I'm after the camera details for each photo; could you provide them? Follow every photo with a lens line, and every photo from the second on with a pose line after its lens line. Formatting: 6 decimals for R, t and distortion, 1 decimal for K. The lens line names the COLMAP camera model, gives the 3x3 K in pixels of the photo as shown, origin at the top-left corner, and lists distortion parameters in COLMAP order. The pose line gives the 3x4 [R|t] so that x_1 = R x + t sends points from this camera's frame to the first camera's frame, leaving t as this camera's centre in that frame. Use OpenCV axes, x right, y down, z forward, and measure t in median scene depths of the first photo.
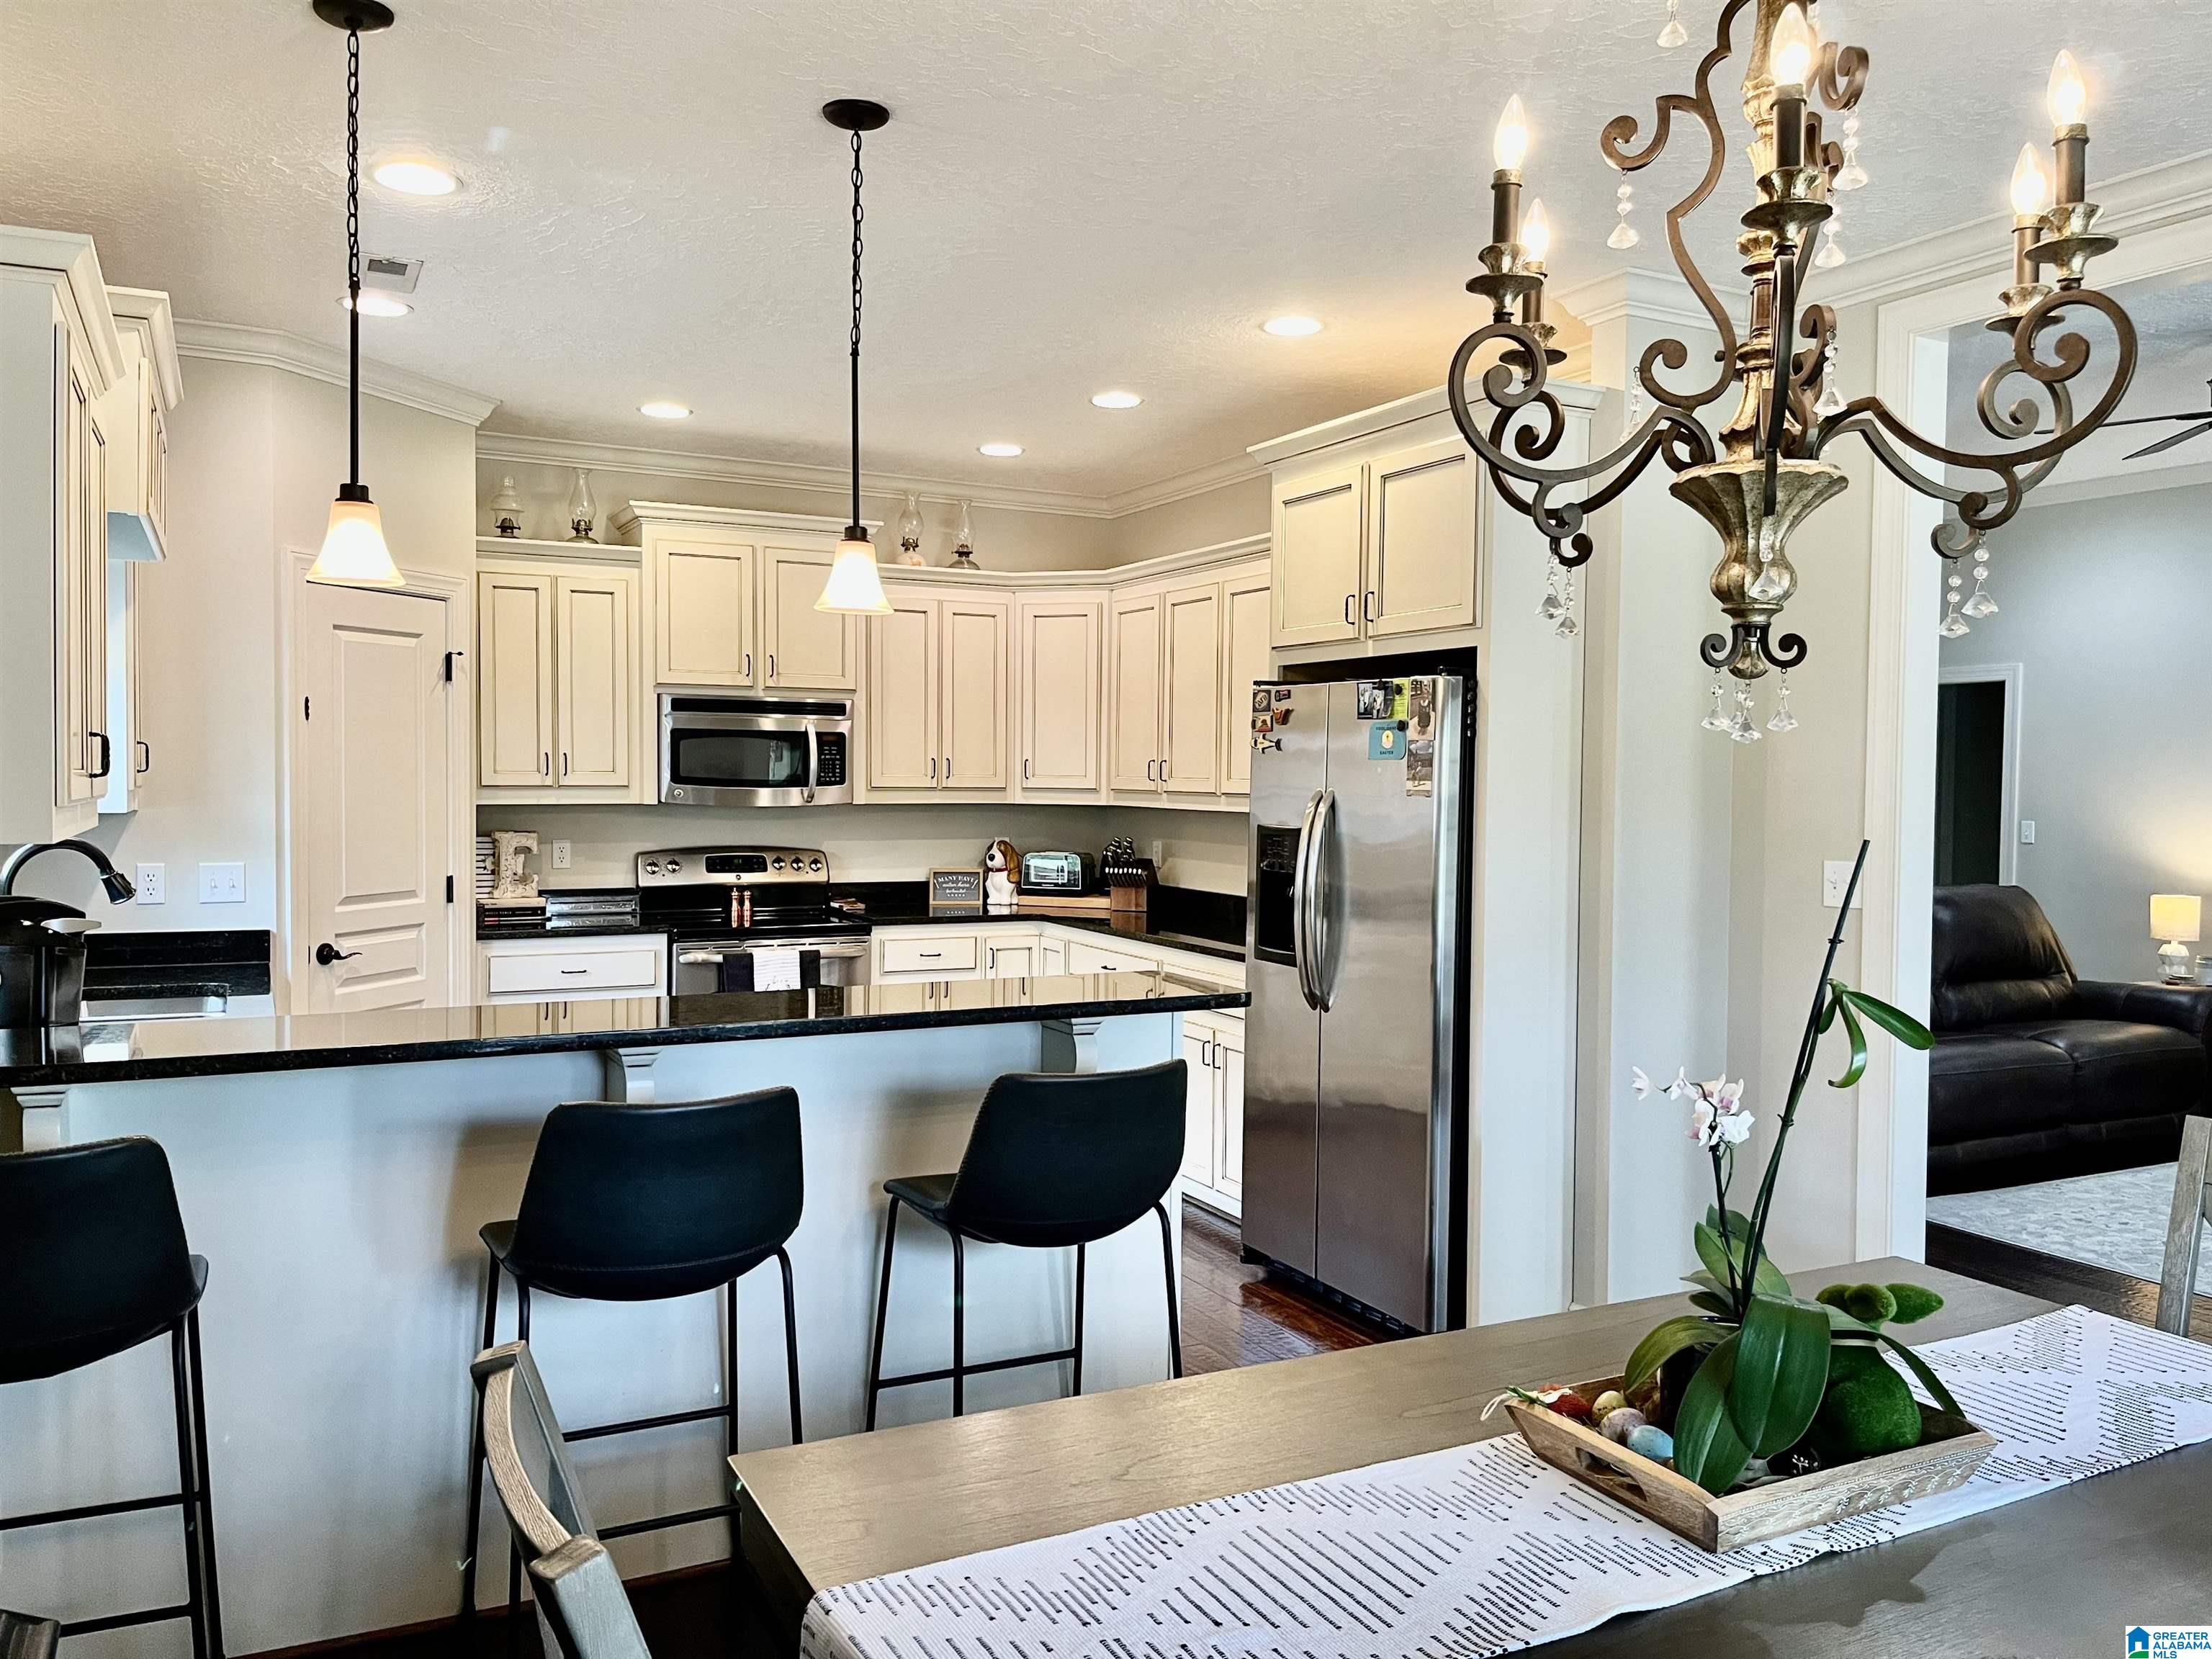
lens RADIAL K [[1664.2, 0, 1095.9], [0, 1664.2, 826.2], [0, 0, 1]] dist [0.036018, -0.073473]
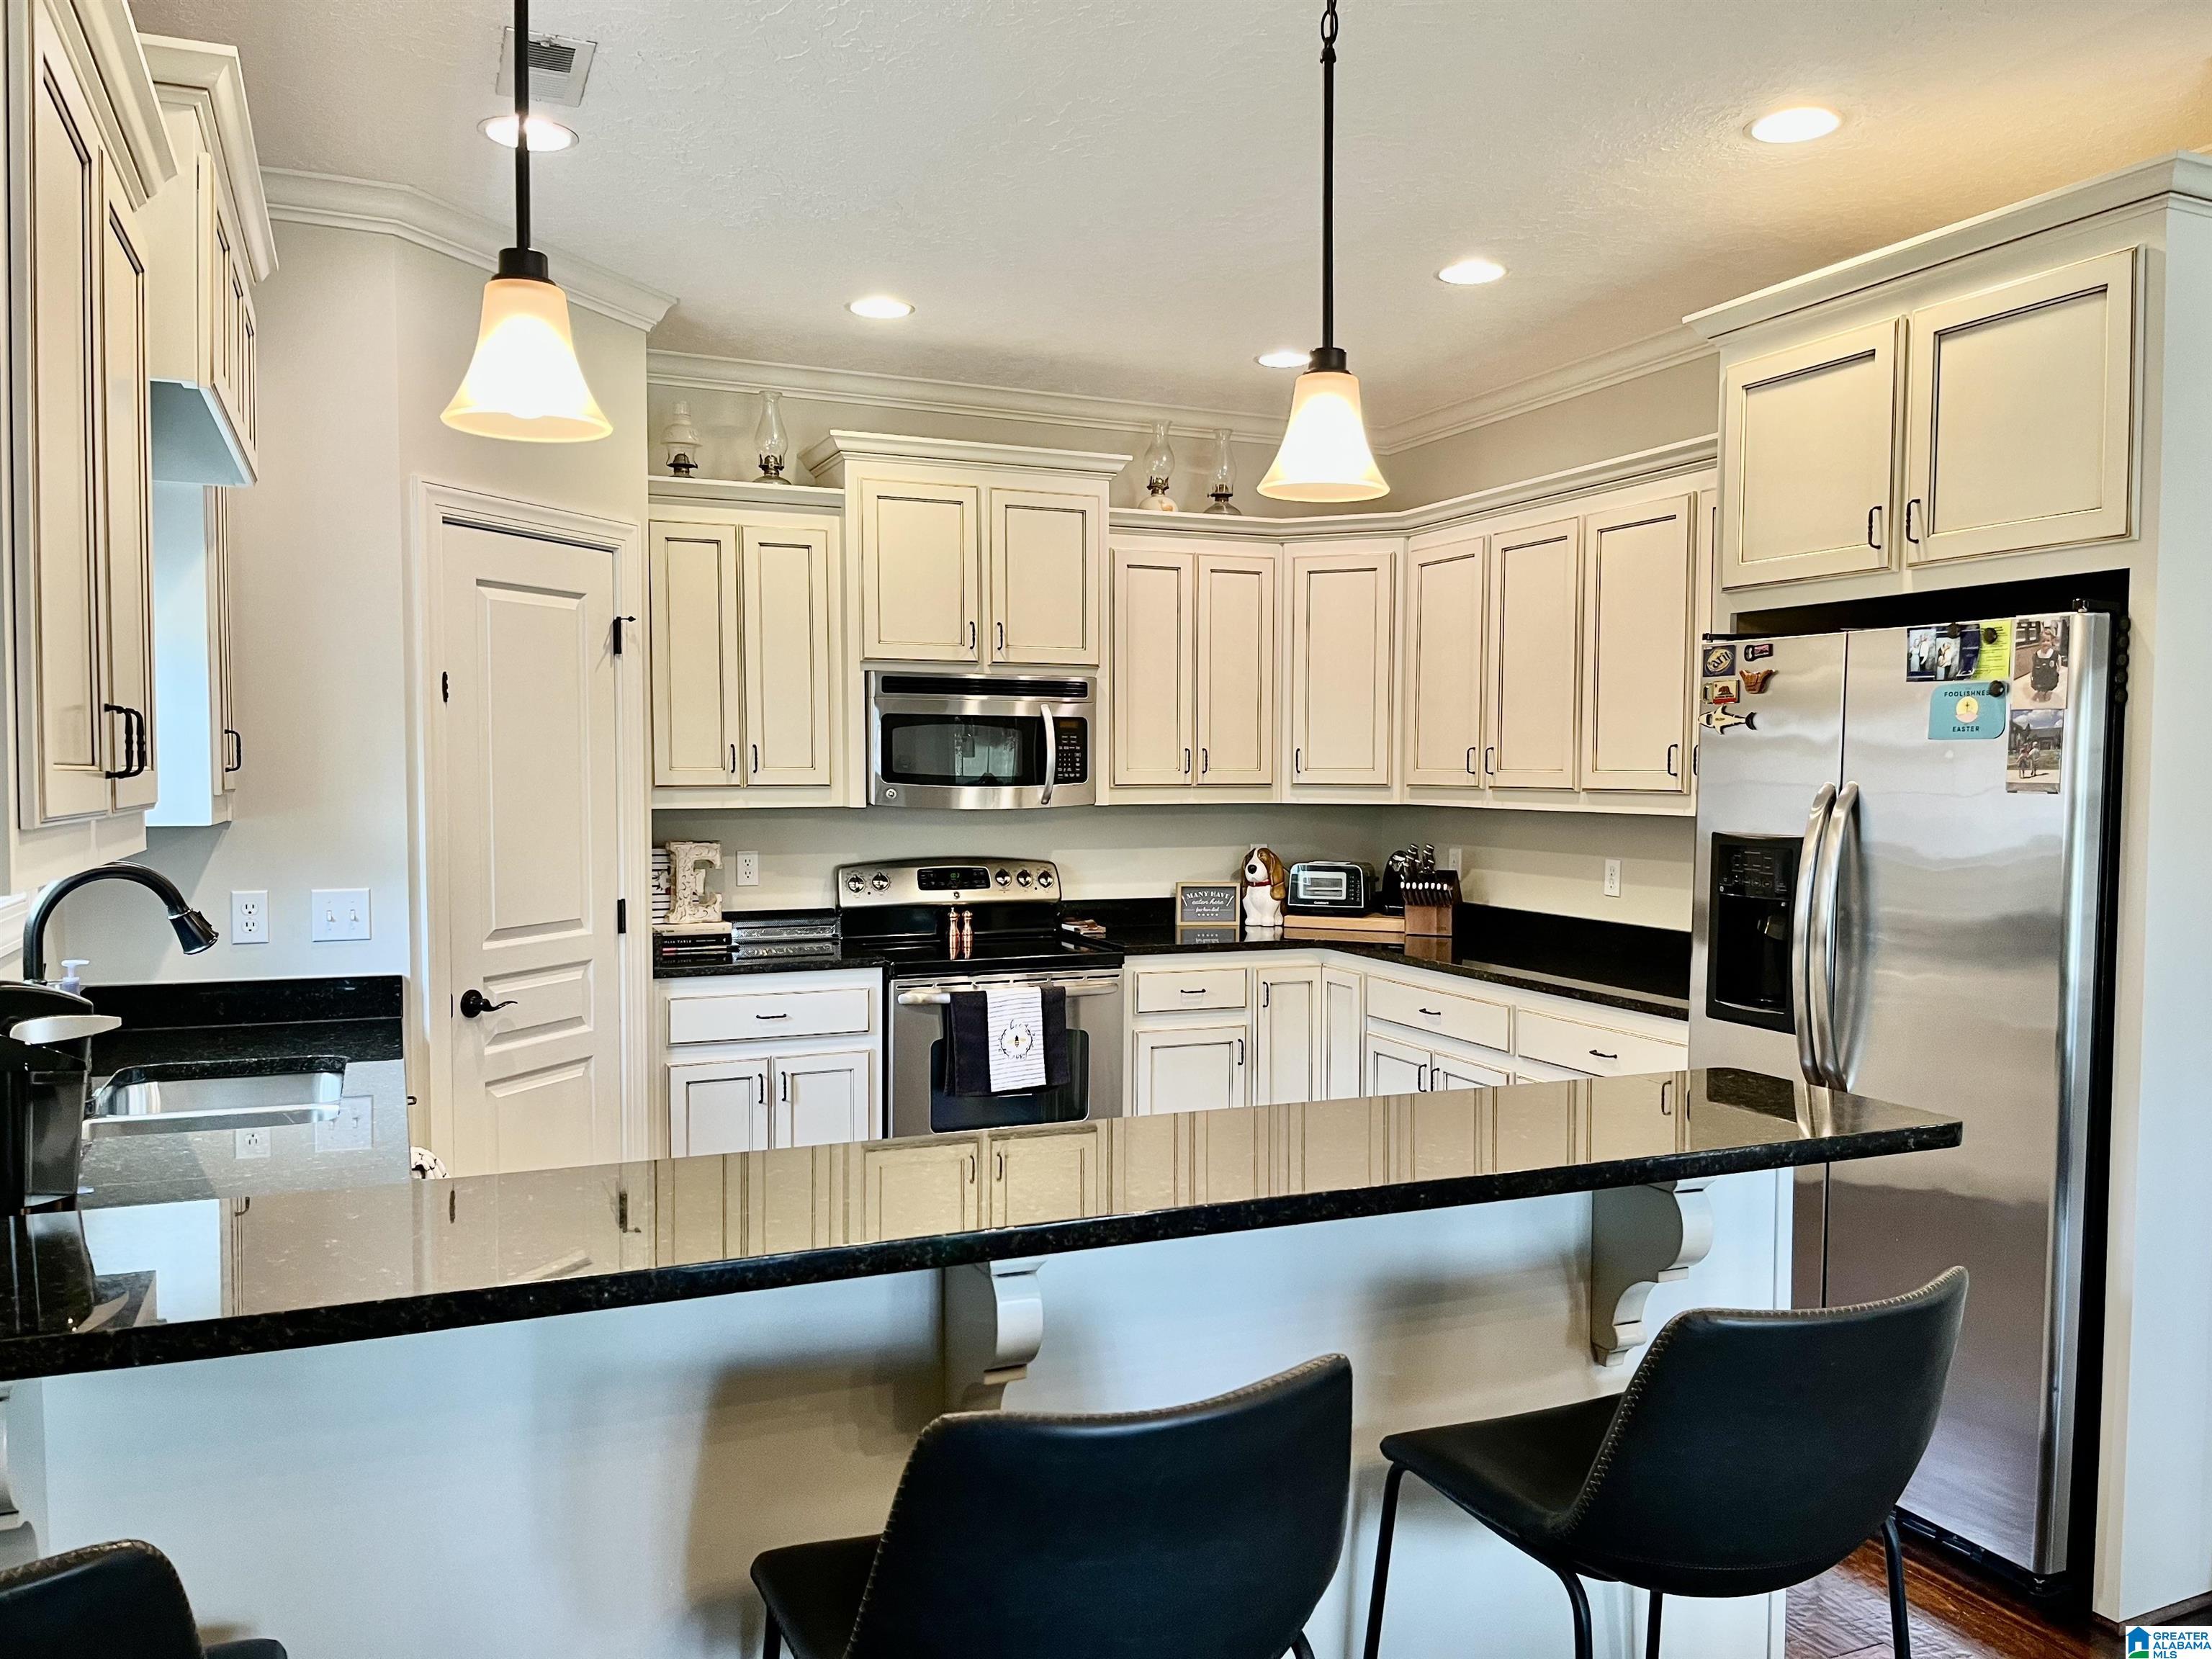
lens RADIAL K [[1664.2, 0, 1092.7], [0, 1664.2, 849.2], [0, 0, 1]] dist [0.036018, -0.073473]
pose [[0.997438, -0.003938, -0.071426, -0.116631], [0.005098, 0.999858, 0.016061, -0.006421], [0.071353, -0.016384, 0.997317, 0.245805]]
